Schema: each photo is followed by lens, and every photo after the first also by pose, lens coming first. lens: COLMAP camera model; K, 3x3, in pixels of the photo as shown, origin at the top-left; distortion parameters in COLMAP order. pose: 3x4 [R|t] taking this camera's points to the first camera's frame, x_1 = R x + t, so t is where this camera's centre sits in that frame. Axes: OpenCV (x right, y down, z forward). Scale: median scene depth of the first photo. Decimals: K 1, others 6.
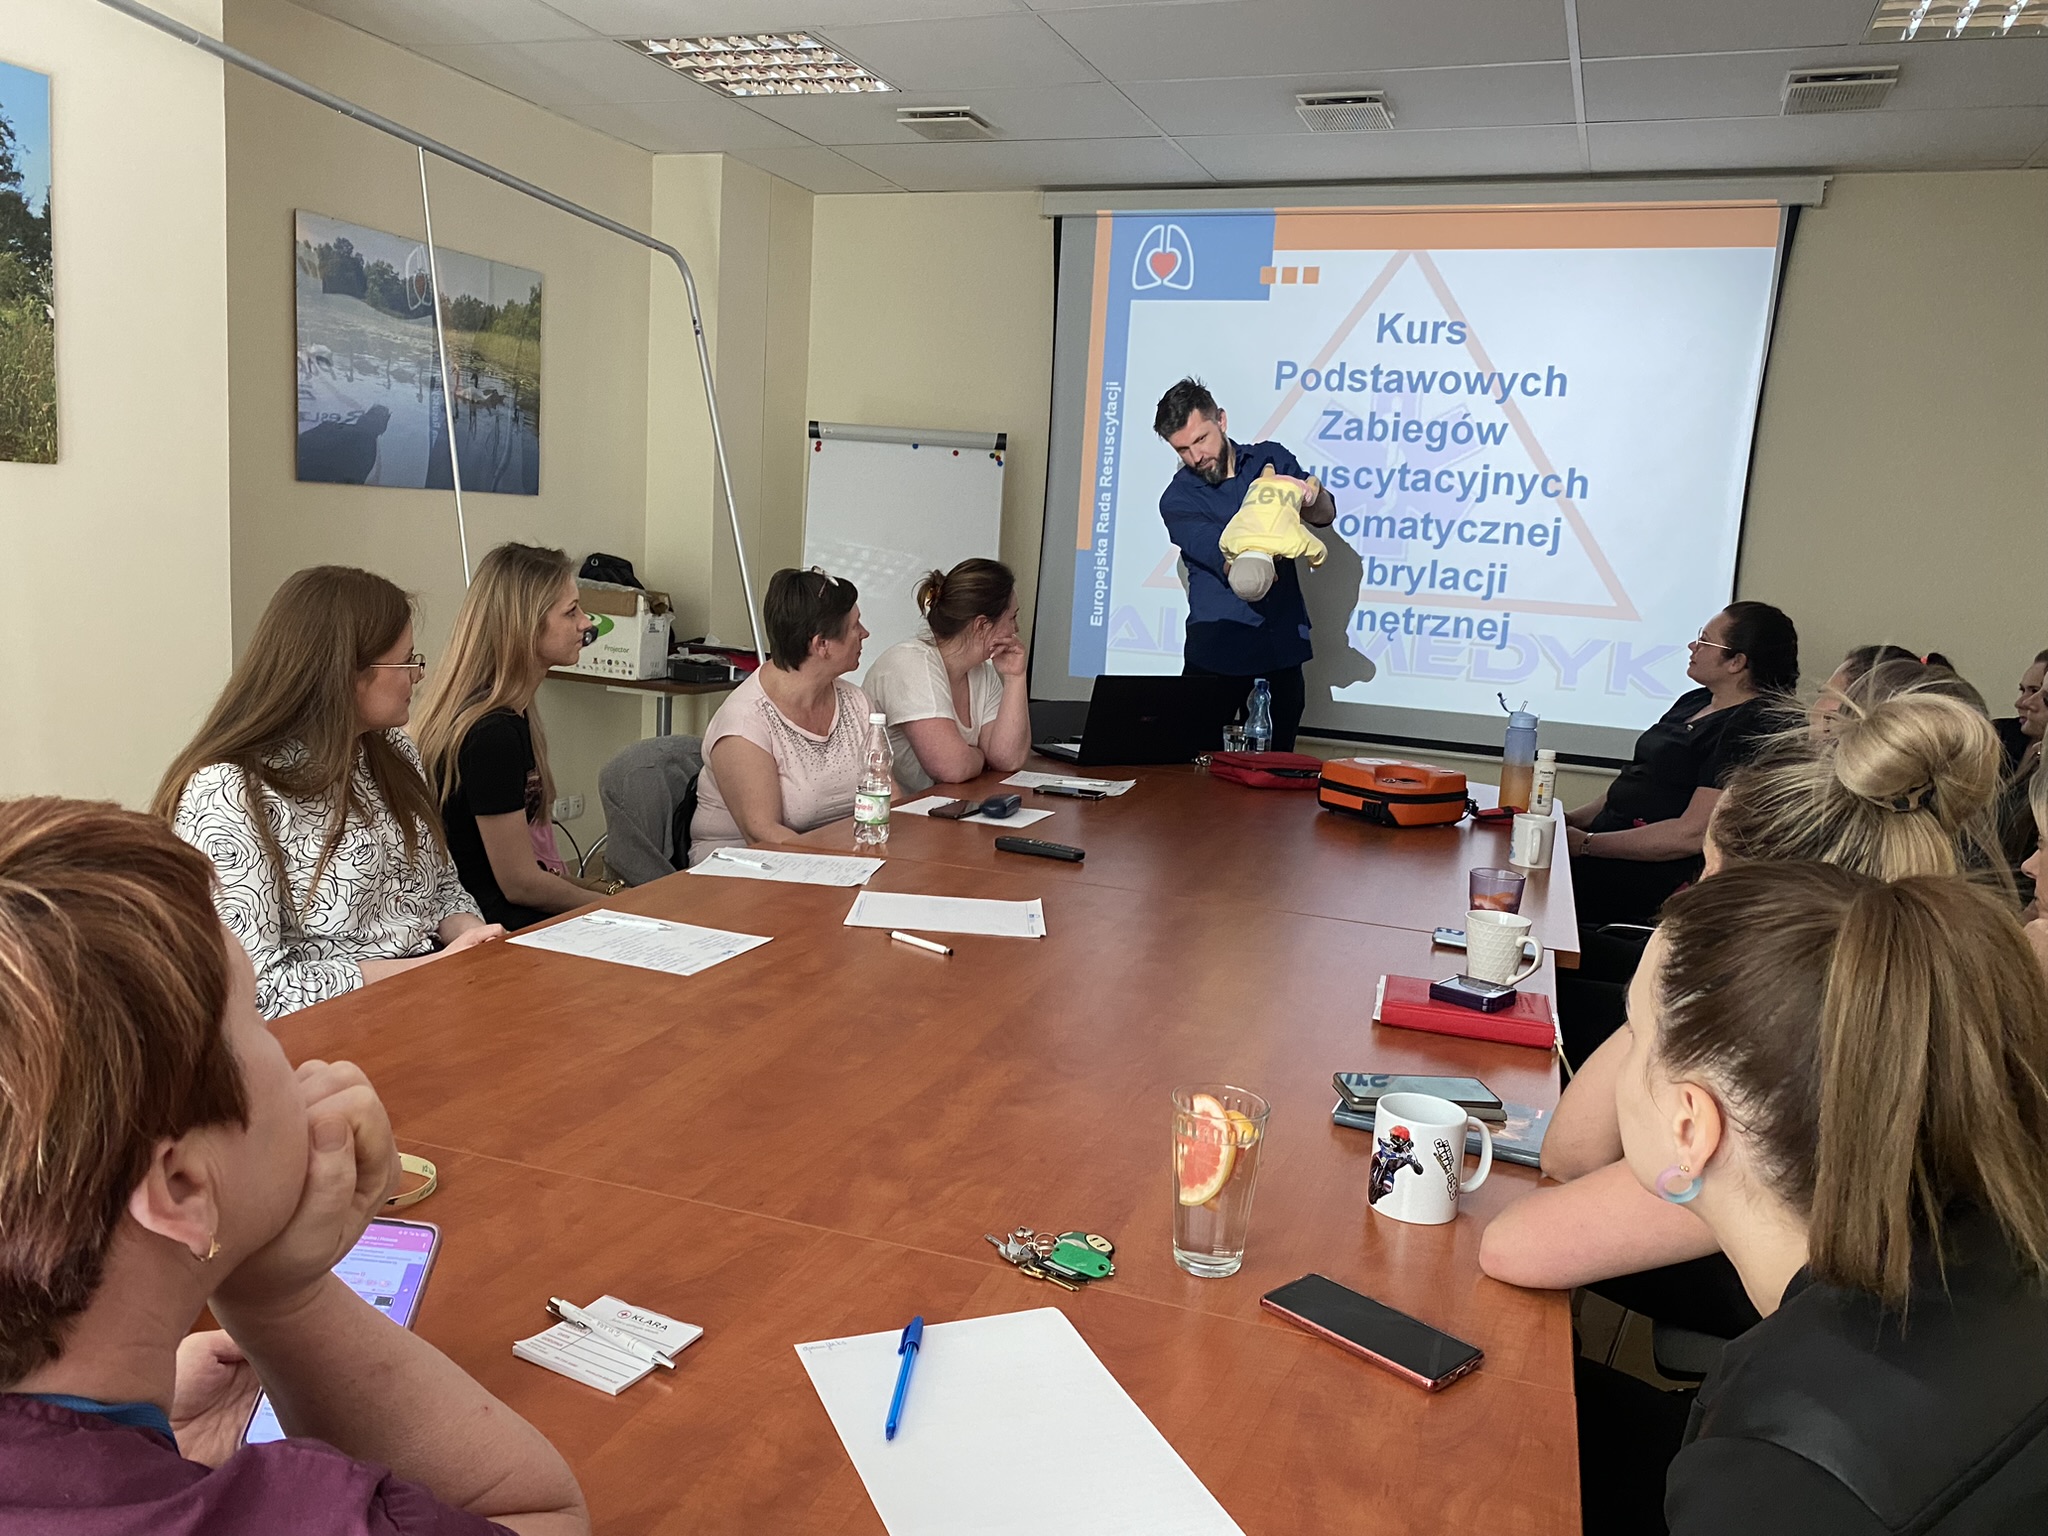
lens RADIAL K [[1564.1, 0, 1005.2], [0, 1564.1, 769.0], [0, 0, 1]] dist [0.029596, -0.021828]
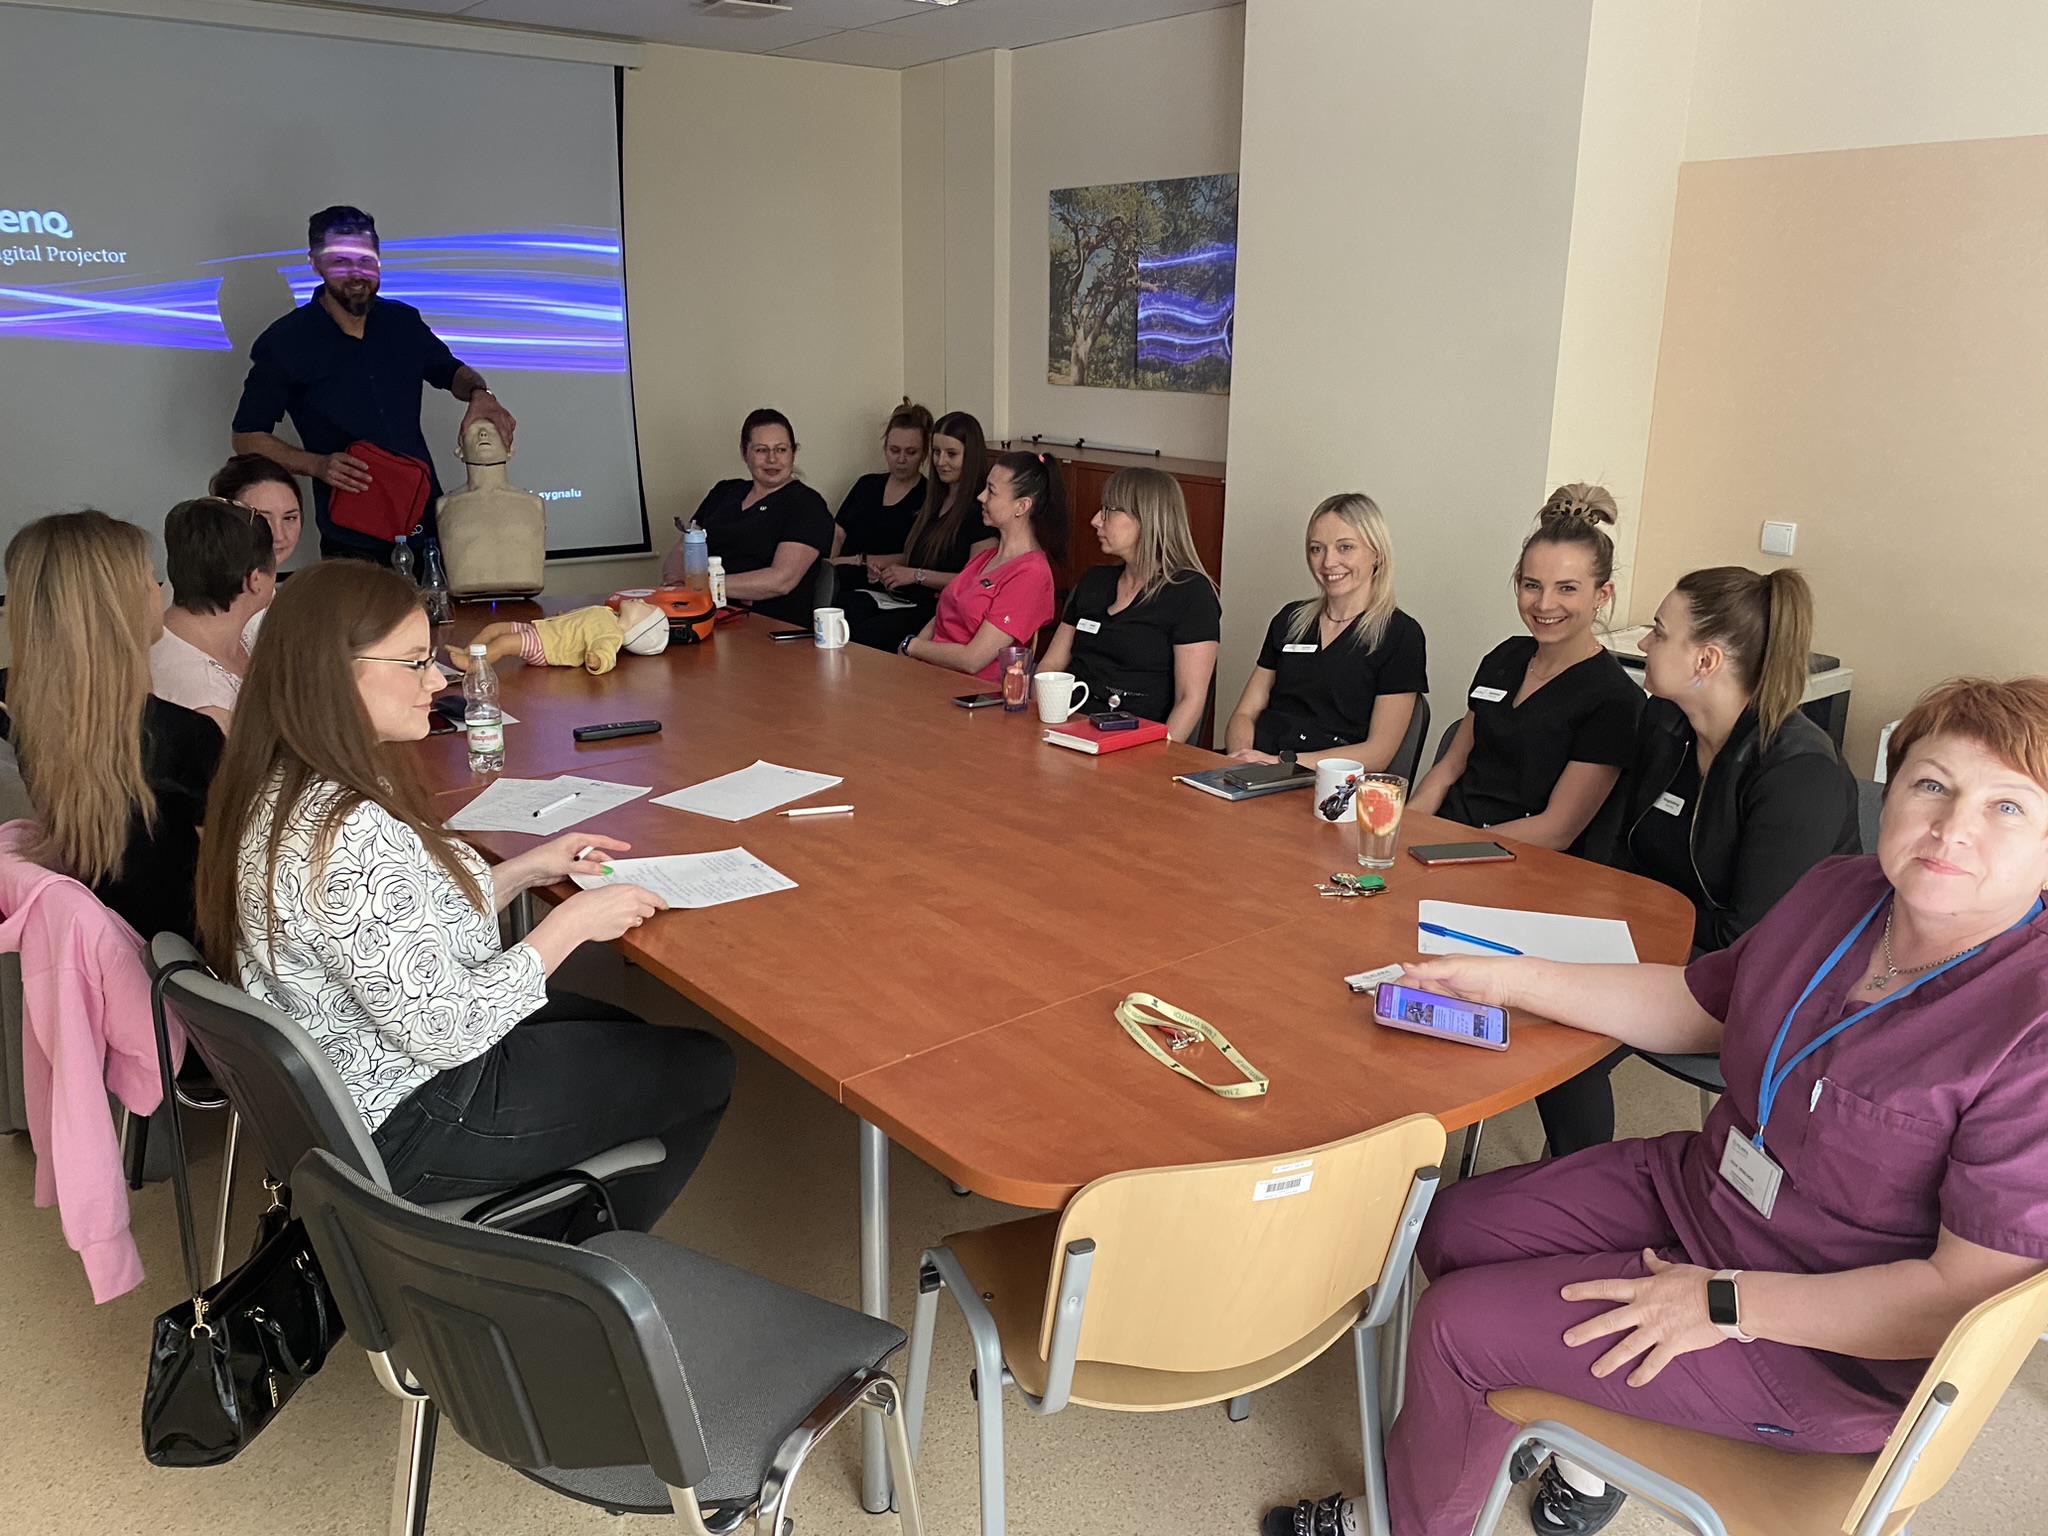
lens RADIAL K [[1564.1, 0, 1003.6], [0, 1564.1, 771.3], [0, 0, 1]] dist [0.029596, -0.021828]
pose [[0.535937, -0.294307, 0.791300, -0.416015], [0.155059, 0.955642, 0.250411, -0.091693], [-0.829897, -0.011506, 0.557798, 0.076285]]
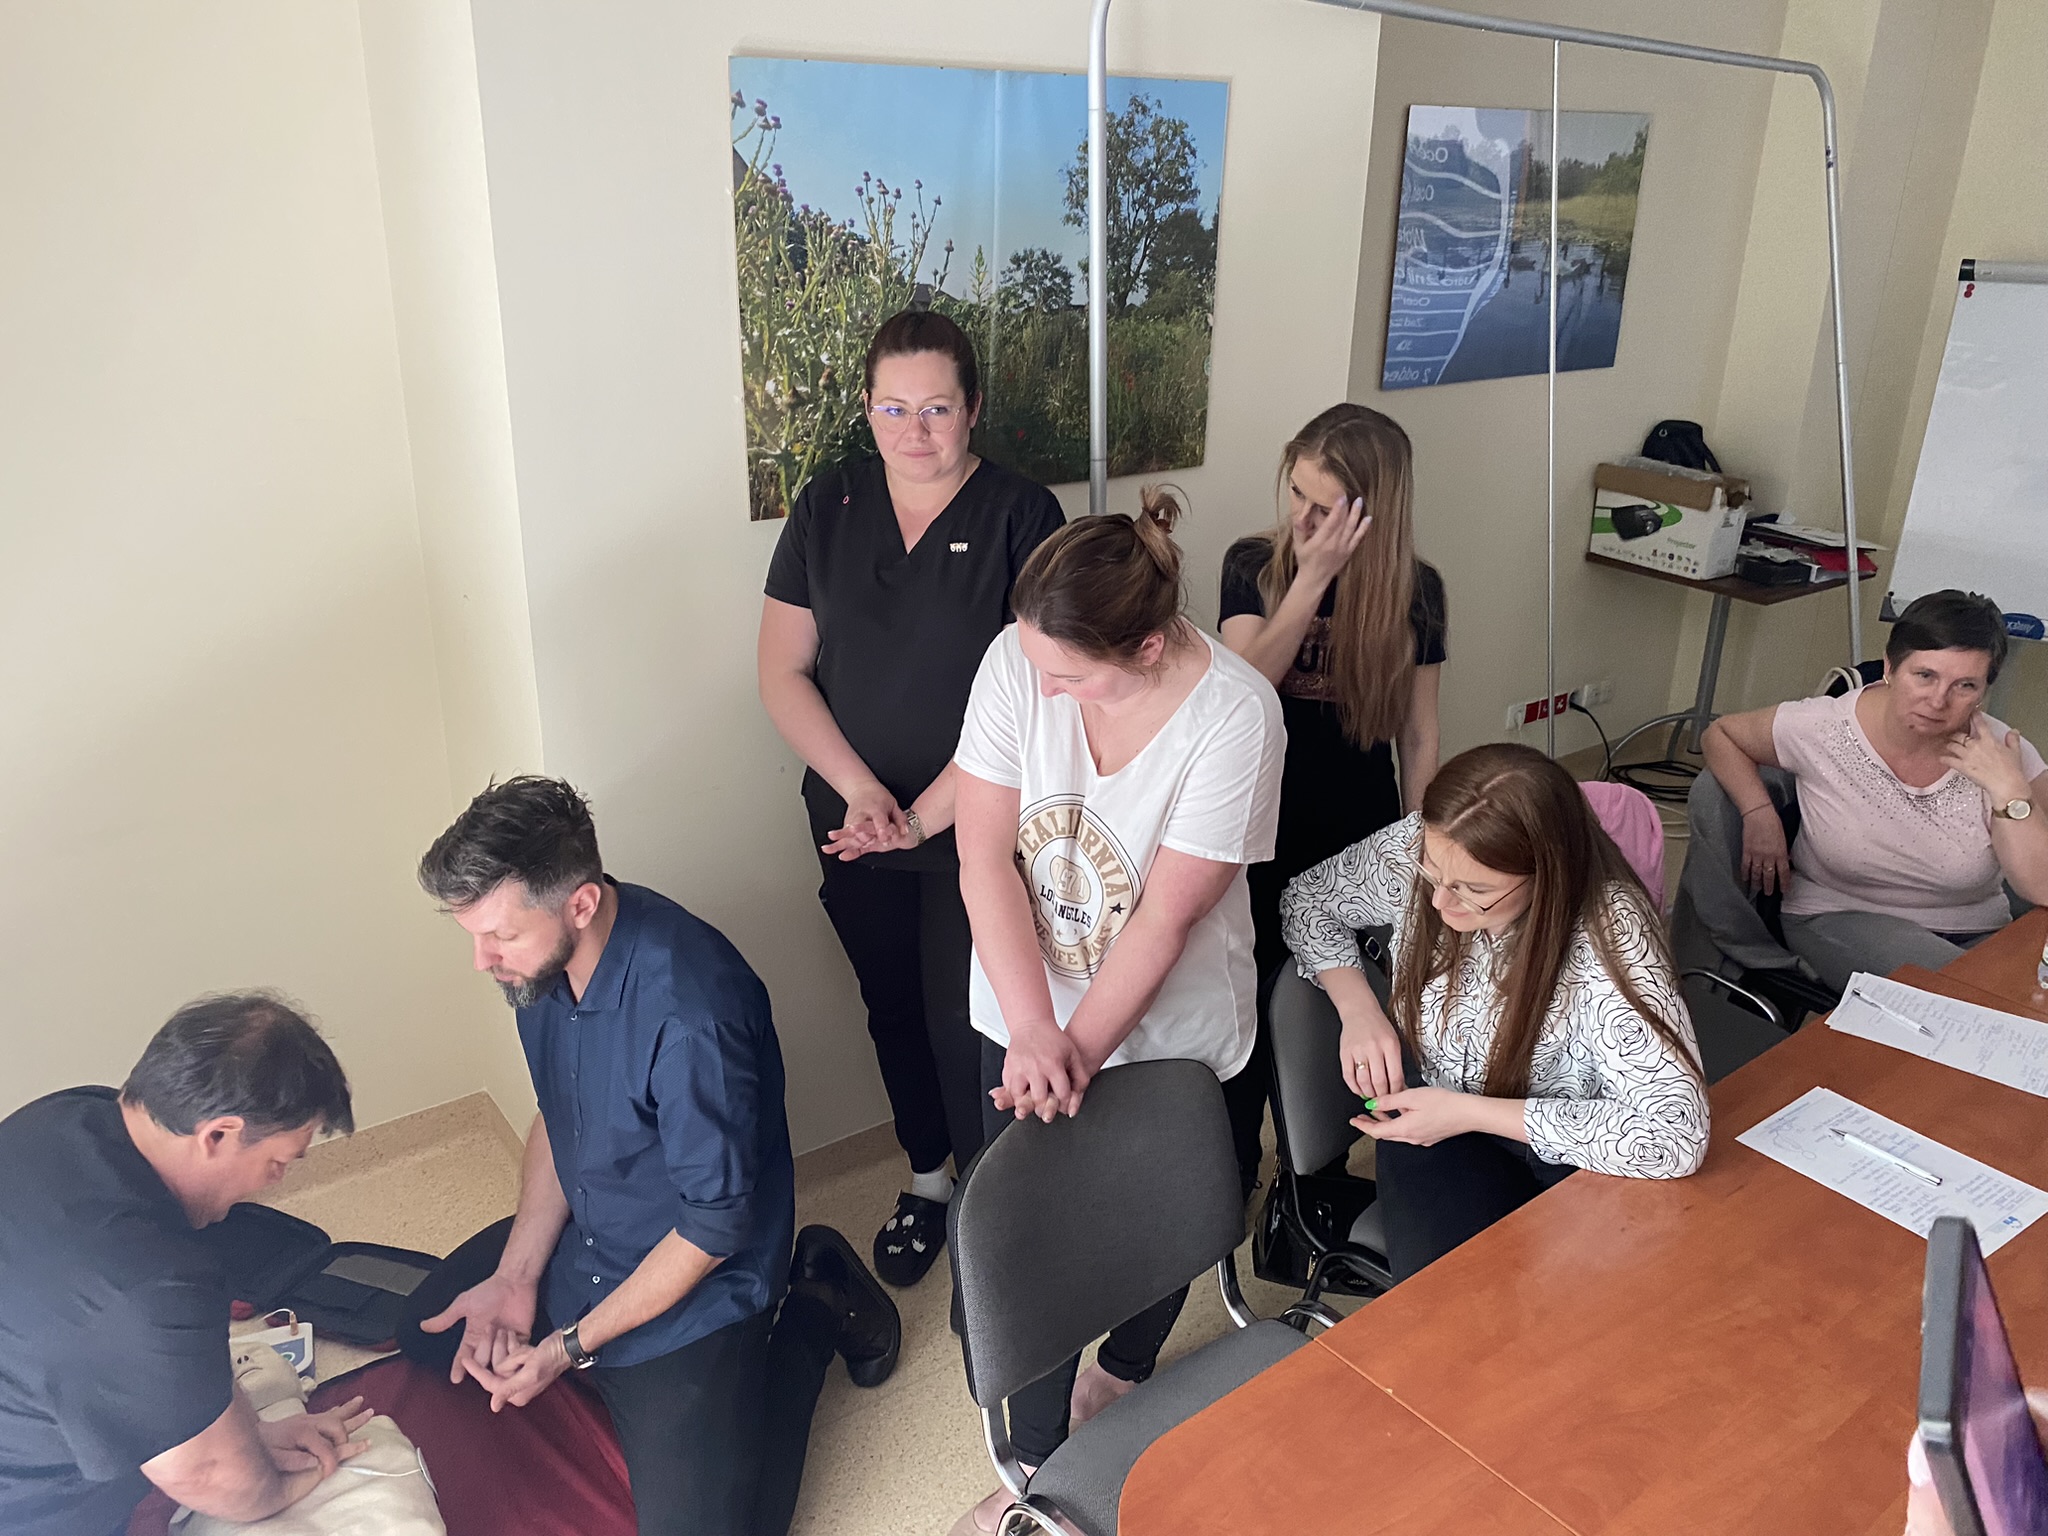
lens RADIAL K [[1564.1, 0, 1020.5], [0, 1564.1, 758.2], [0, 0, 1]] dist [0.029596, -0.021828]
pose [[0.836622, 0.147590, -0.527524, -0.068449], [-0.047110, 0.978837, 0.199146, -0.116744], [0.545752, -0.141758, 0.825869, 0.020254]]
